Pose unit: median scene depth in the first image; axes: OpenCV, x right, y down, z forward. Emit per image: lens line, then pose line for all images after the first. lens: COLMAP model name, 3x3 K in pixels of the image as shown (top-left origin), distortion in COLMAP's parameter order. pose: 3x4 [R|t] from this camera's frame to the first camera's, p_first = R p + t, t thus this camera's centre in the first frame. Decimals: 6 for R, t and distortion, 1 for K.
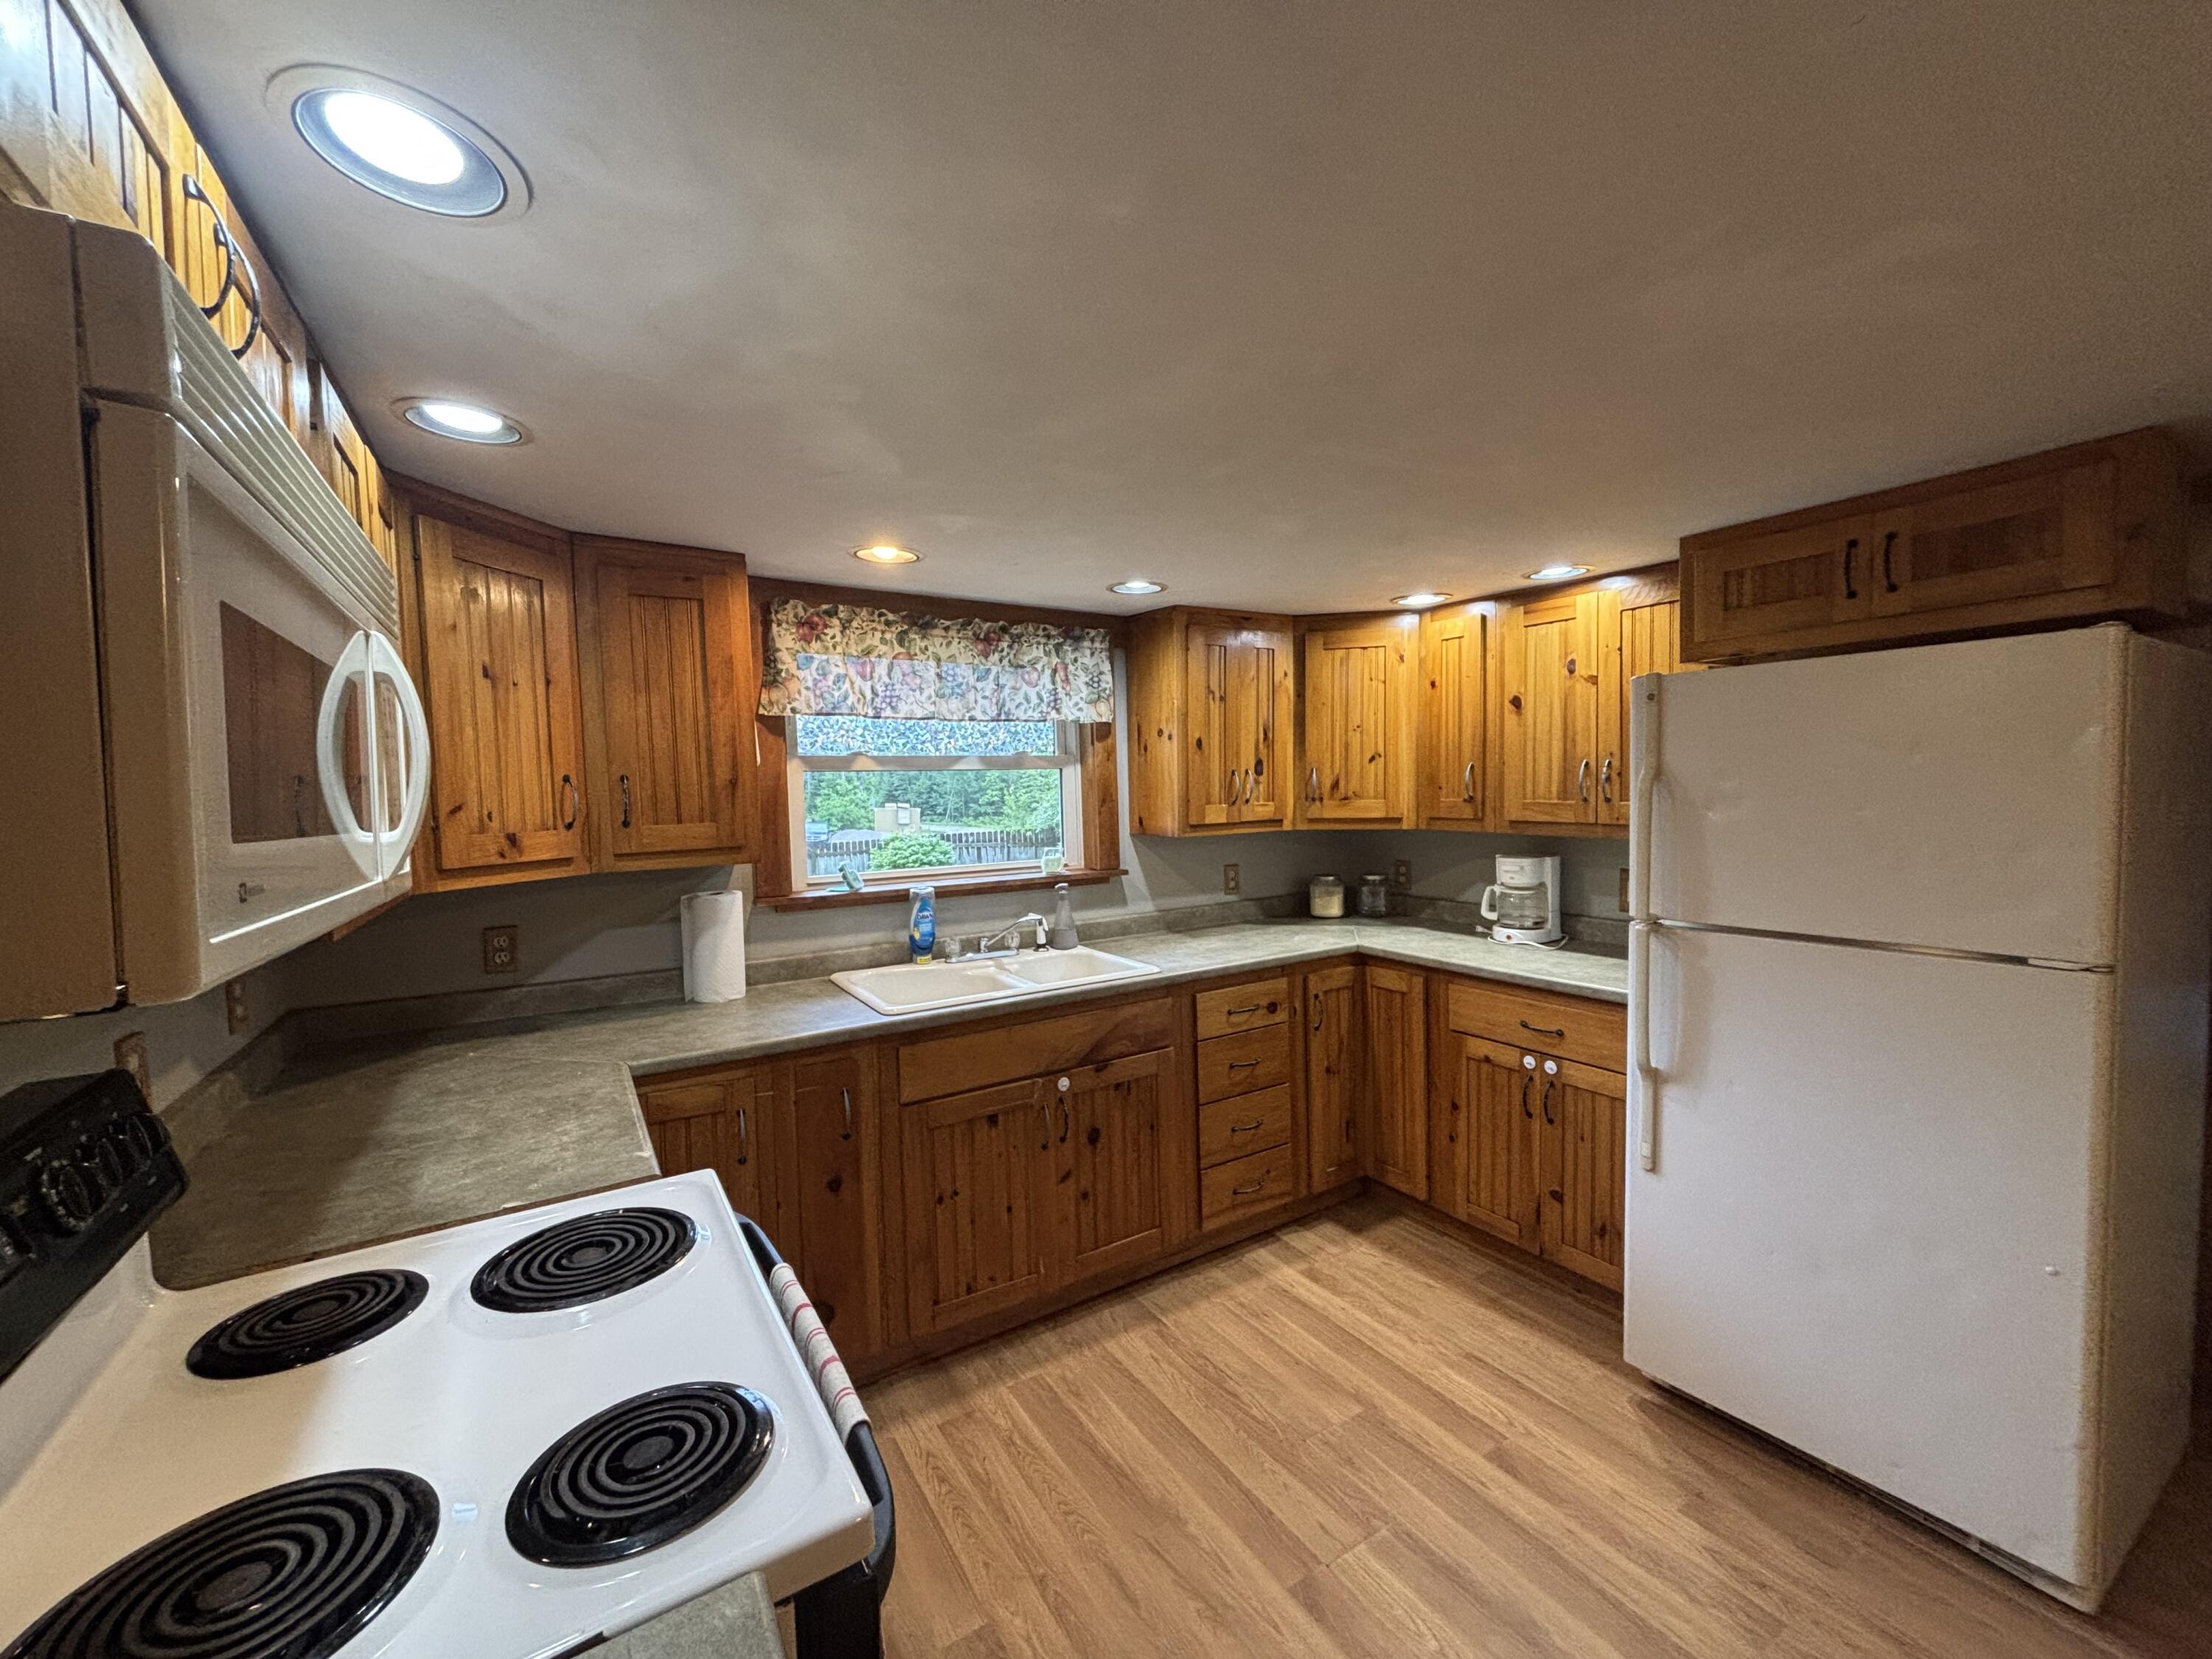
lens RADIAL K [[899.4, 0, 1107.3], [0, 899.4, 829.2], [0, 0, 1]] dist [0.000697, -0.002066]
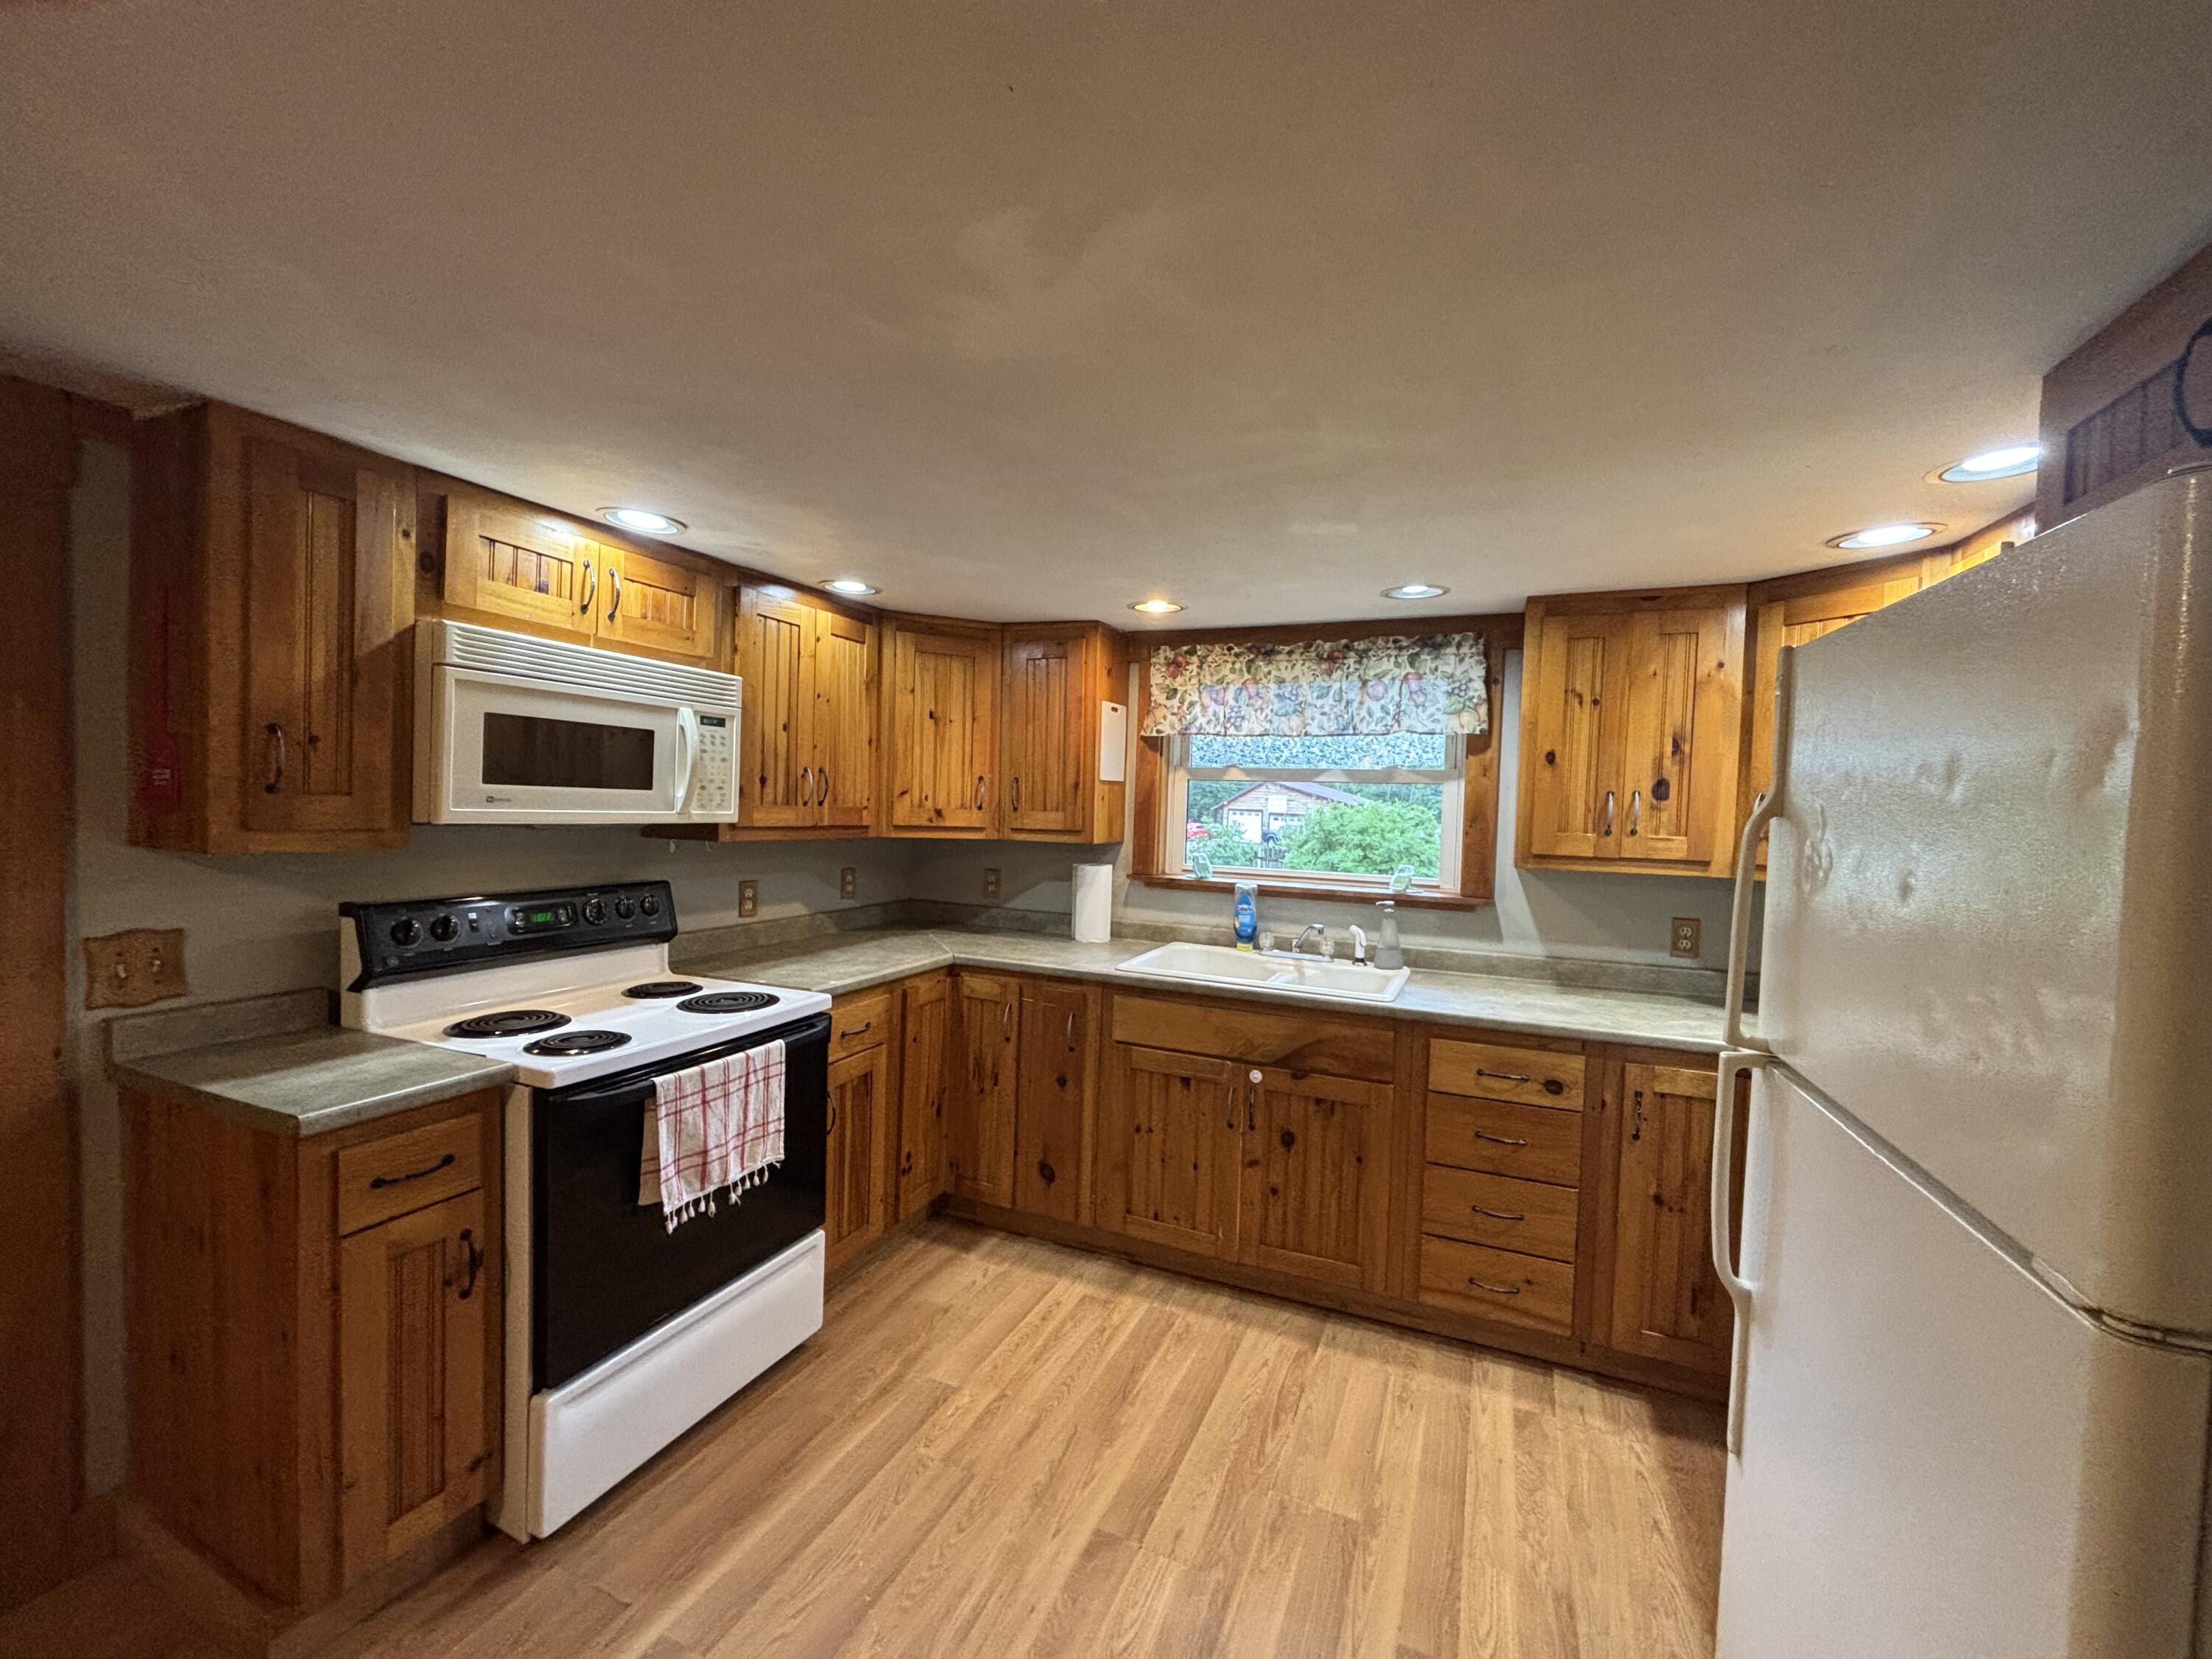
lens RADIAL K [[899.4, 0, 1100.3], [0, 899.4, 831.0], [0, 0, 1]] dist [0.000697, -0.002066]
pose [[0.560914, 0.071742, -0.824759, 0.674156], [-0.082215, 0.996141, 0.030736, -0.022801], [0.823781, 0.050567, 0.564648, 0.219758]]
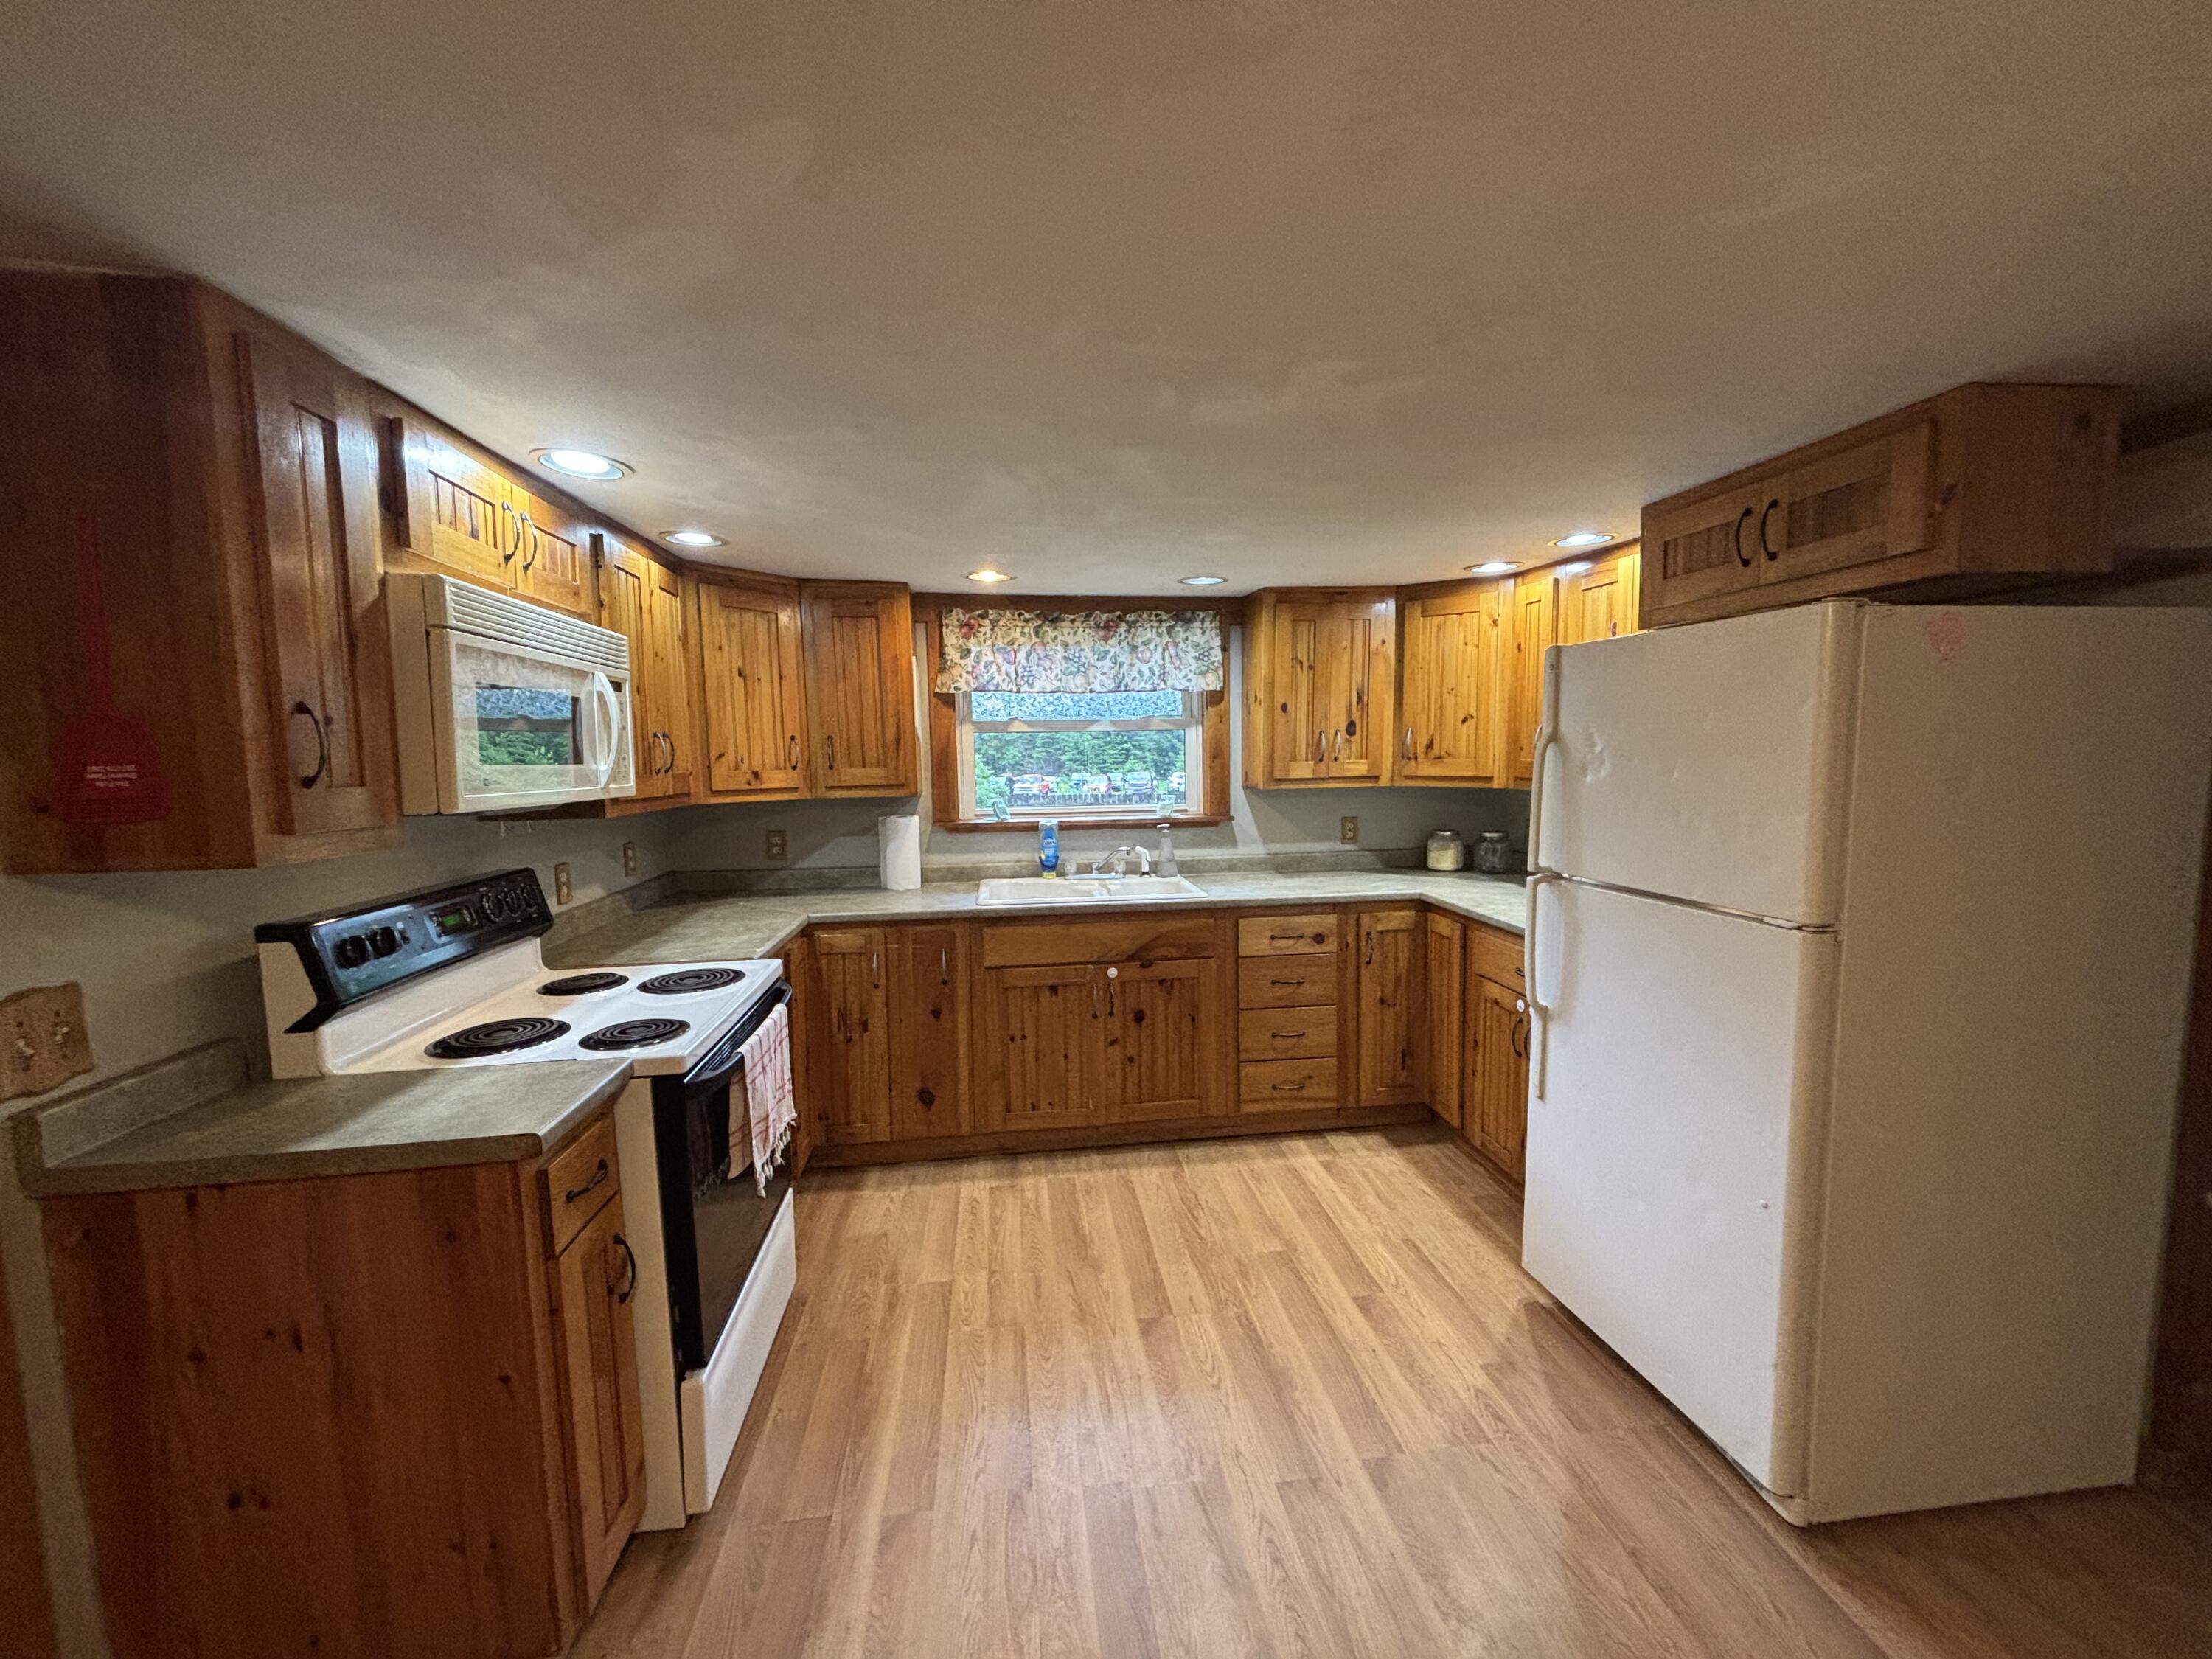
lens RADIAL K [[899.4, 0, 1103.3], [0, 899.4, 829.5], [0, 0, 1]] dist [0.000697, -0.002066]
pose [[0.907561, 0.048327, -0.417131, 0.453226], [-0.026698, 0.997987, 0.057534, 0.000077], [0.419071, -0.041079, 0.907024, -0.175847]]
